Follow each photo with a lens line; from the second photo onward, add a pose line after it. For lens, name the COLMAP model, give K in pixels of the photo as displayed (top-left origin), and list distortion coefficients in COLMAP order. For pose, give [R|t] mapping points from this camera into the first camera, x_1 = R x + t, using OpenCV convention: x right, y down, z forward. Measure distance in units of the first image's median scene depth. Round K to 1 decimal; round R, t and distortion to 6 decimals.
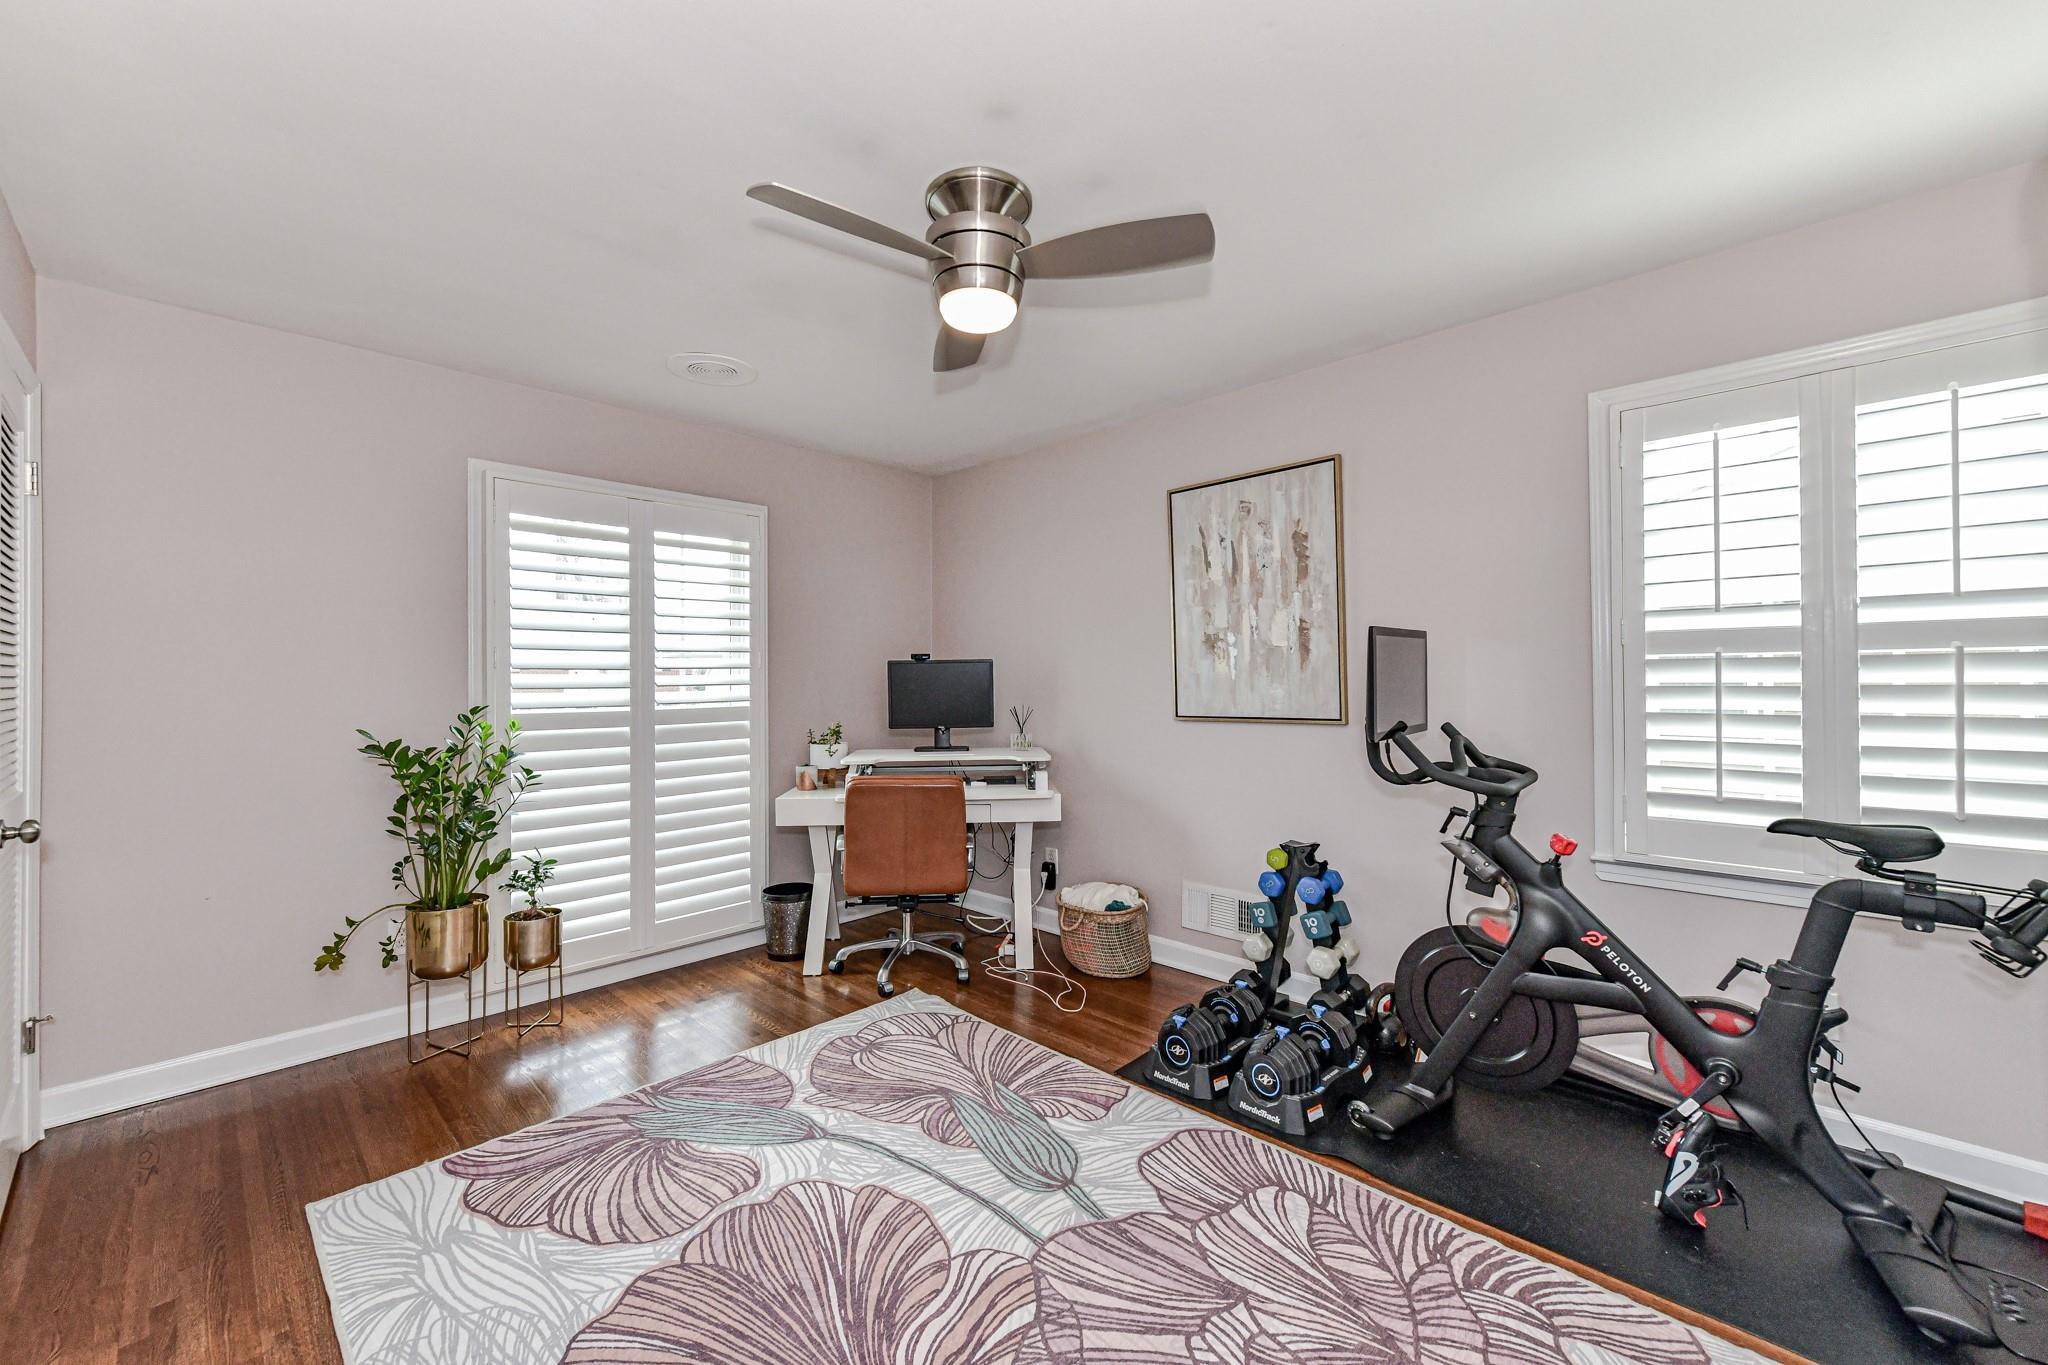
lens RADIAL K [[806.6, 0, 1012.9], [0, 806.6, 673.9], [0, 0, 1]] dist [0.004381, -0.001033]
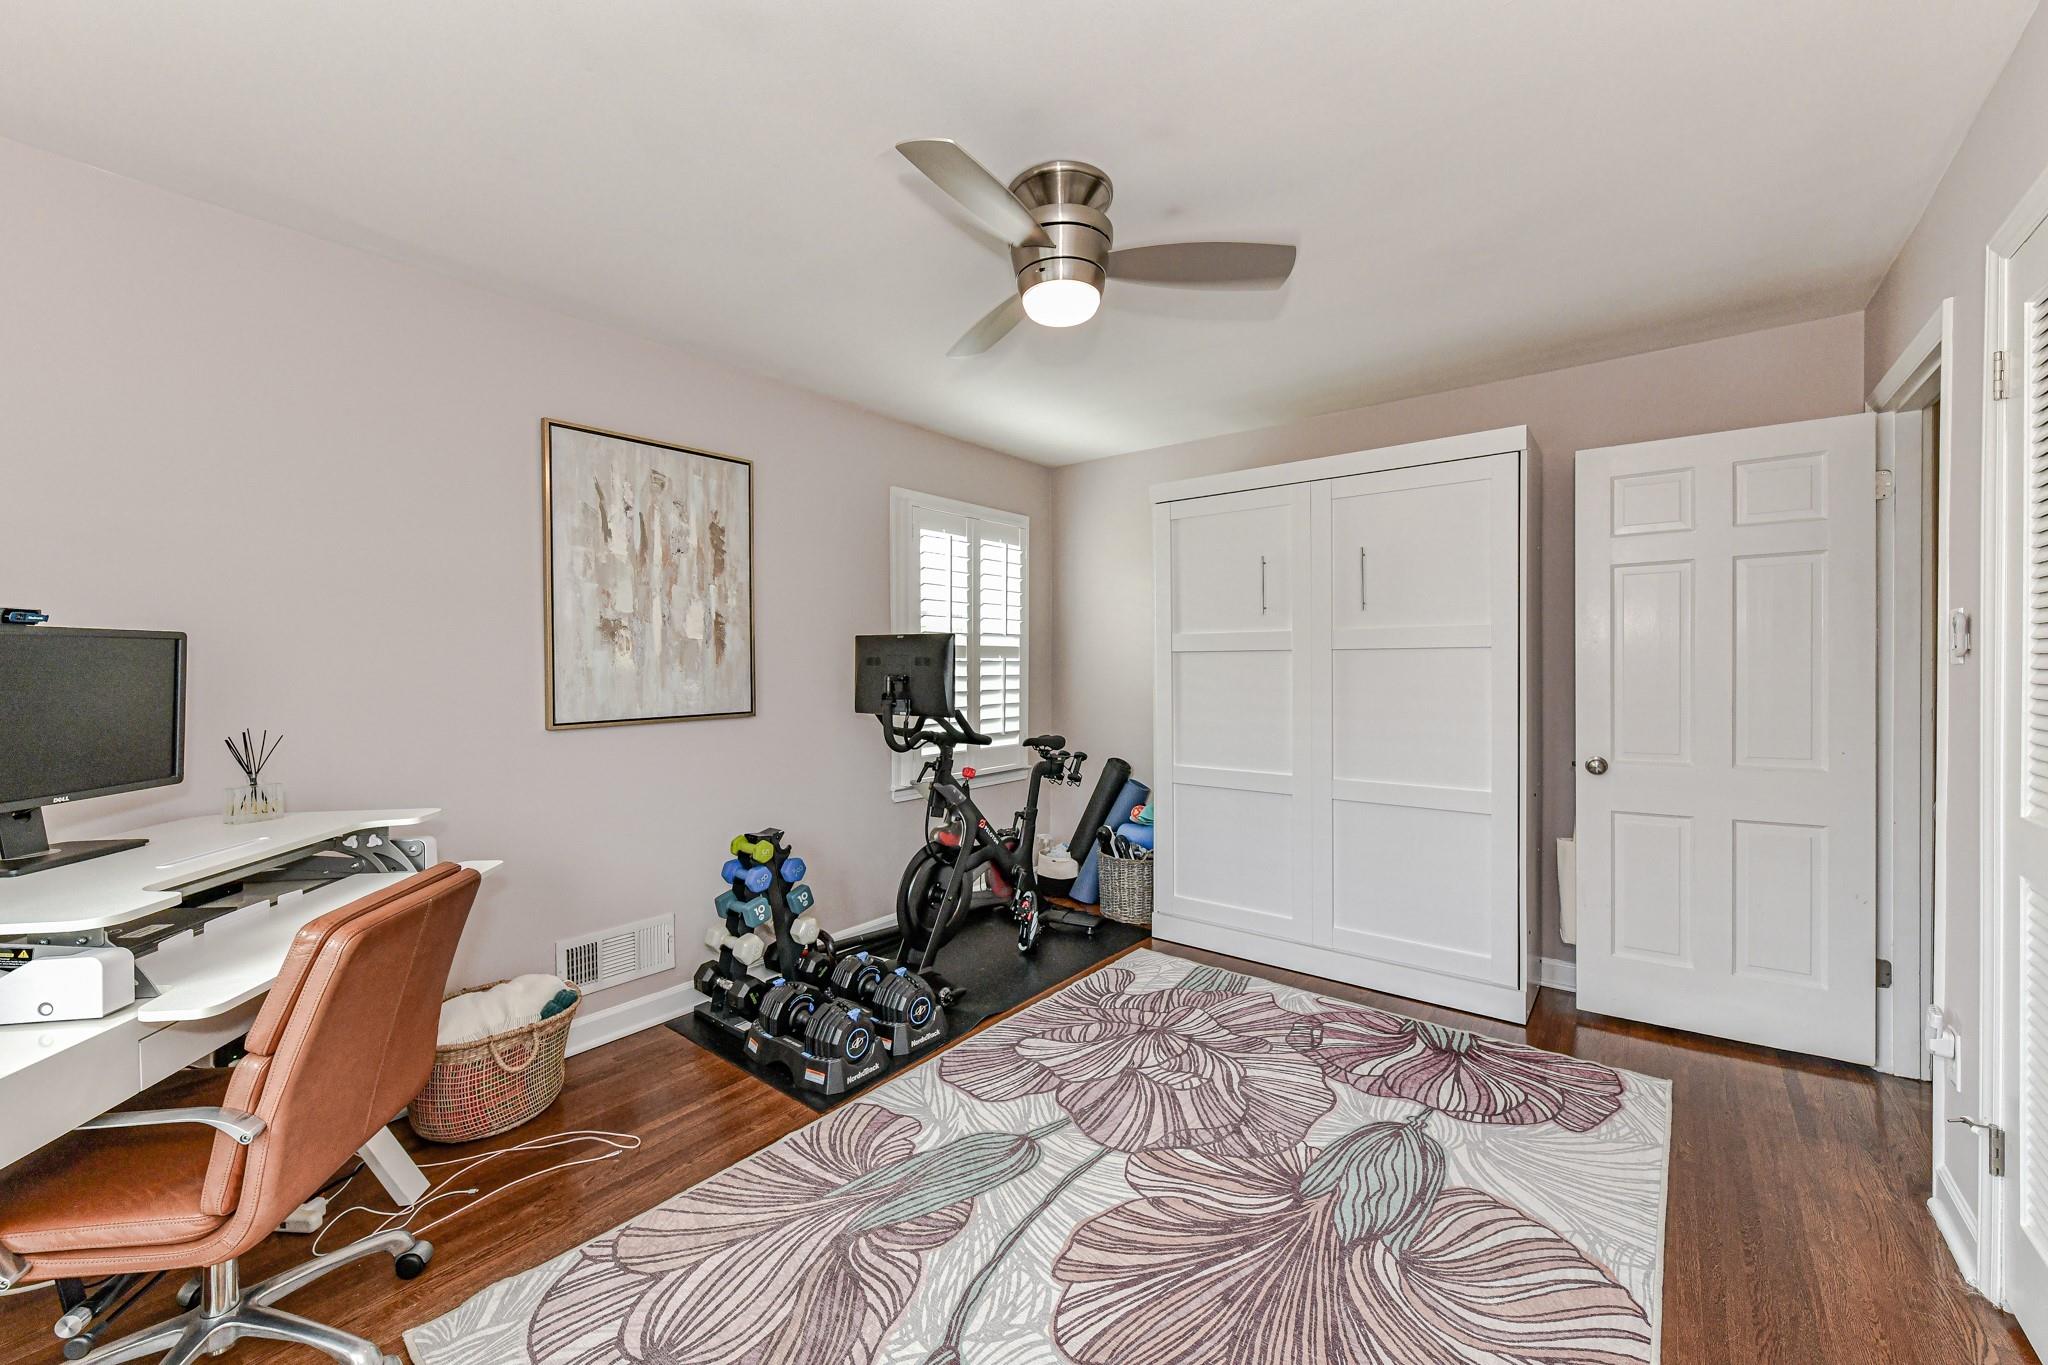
lens RADIAL K [[806.6, 0, 1012.7], [0, 806.6, 675.9], [0, 0, 1]] dist [0.004381, -0.001033]
pose [[-0.095137, -0.003410, 0.995458, -0.907747], [0.001615, 0.999992, 0.003580, 0.008285], [-0.995463, 0.001948, -0.095131, 1.011776]]
